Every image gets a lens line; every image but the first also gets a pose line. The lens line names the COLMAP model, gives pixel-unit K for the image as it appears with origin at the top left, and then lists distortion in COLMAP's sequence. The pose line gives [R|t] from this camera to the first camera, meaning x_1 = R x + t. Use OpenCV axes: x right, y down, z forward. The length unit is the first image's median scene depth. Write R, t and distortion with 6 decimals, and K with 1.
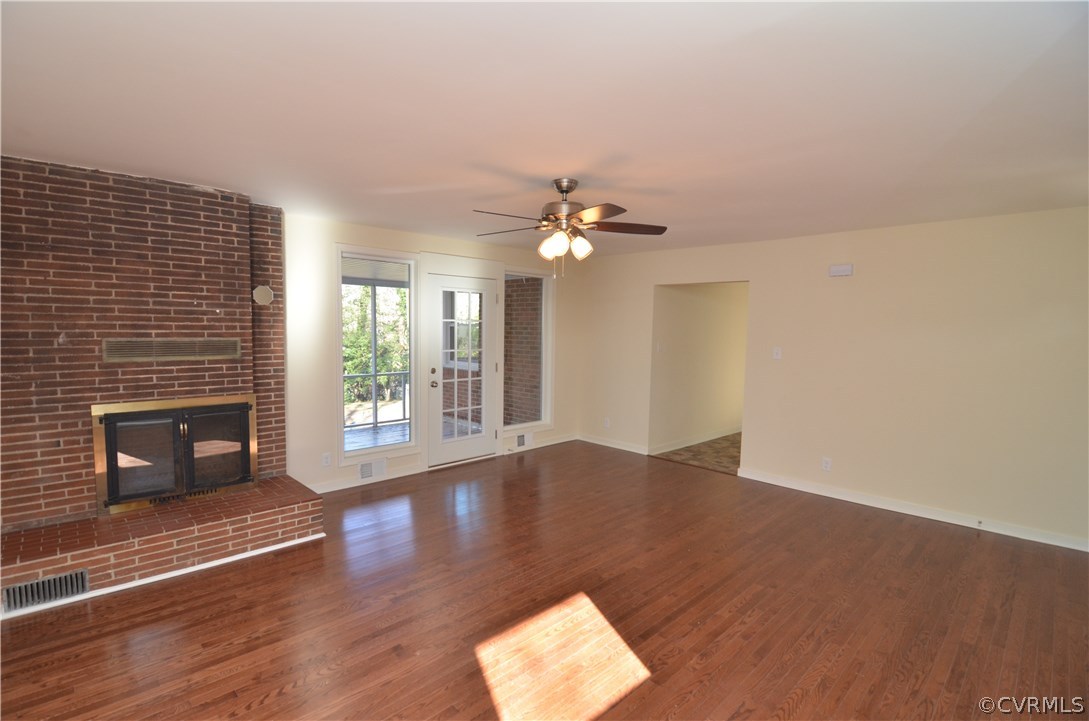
lens RADIAL K [[513.1, 0, 543.7], [0, 513.1, 358.1], [0, 0, 1]] dist [-0.007215, -0.009242]
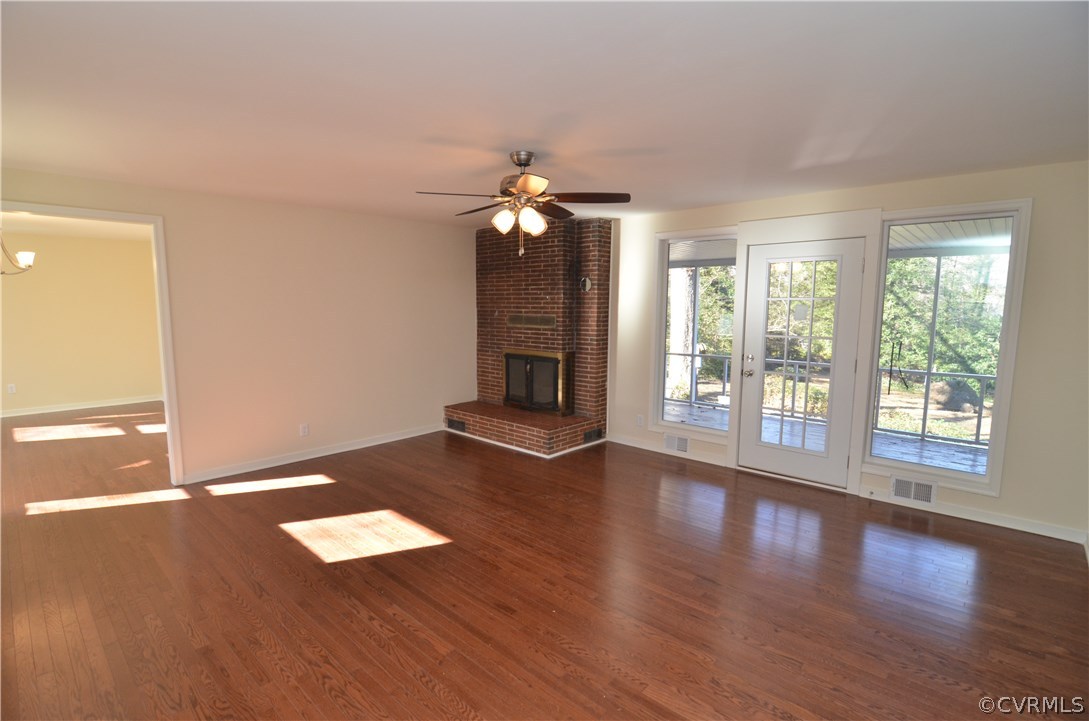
lens RADIAL K [[513.1, 0, 543.0], [0, 513.1, 364.8], [0, 0, 1]] dist [-0.007215, -0.009242]
pose [[0.061250, 0.102171, -0.992879, 0.950613], [-0.065636, 0.993006, 0.098135, -0.040550], [0.995962, 0.059158, 0.067528, 0.900100]]
